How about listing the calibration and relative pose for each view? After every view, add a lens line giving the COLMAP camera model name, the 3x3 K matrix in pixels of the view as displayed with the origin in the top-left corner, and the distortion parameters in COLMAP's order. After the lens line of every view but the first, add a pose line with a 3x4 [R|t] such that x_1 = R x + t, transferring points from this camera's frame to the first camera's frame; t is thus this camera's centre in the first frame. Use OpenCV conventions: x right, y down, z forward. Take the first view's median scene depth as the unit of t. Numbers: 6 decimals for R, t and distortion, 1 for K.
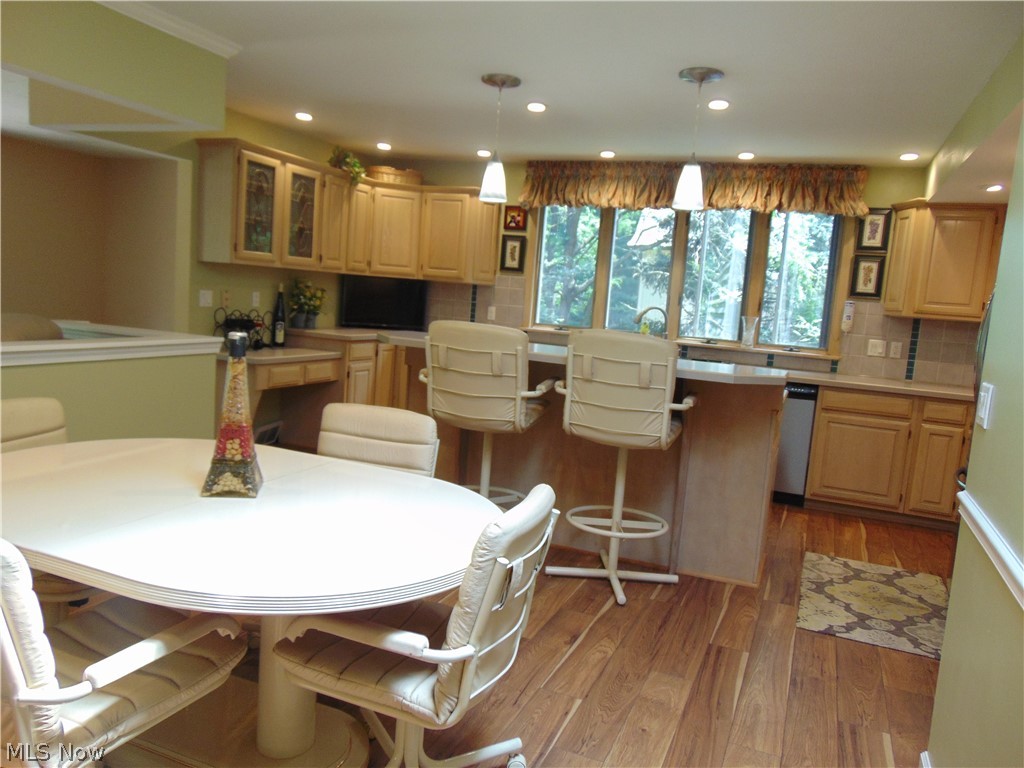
lens RADIAL K [[780.6, 0, 510.8], [0, 780.6, 382.2], [0, 0, 1]] dist [-0.024085, 0.063219]
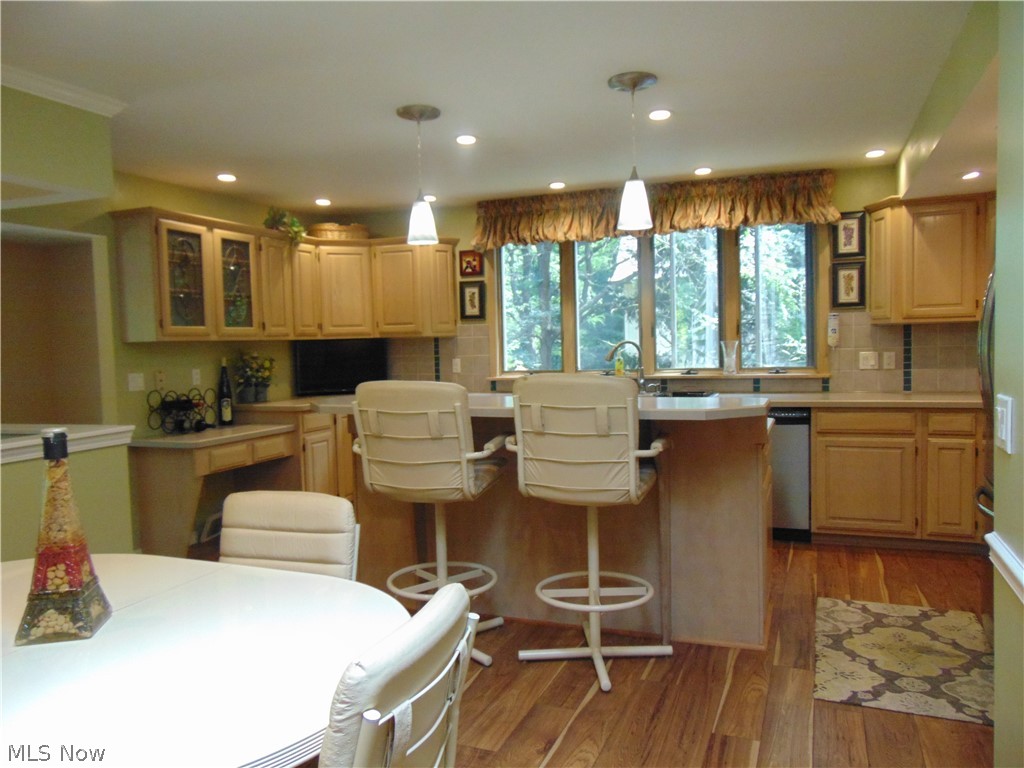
lens RADIAL K [[780.6, 0, 512.5], [0, 780.6, 381.3], [0, 0, 1]] dist [-0.024085, 0.063219]
pose [[0.994682, -0.102902, 0.004255, 0.055071], [0.102967, 0.992737, -0.062211, -0.006677], [0.002177, 0.062318, 0.998054, 0.100411]]
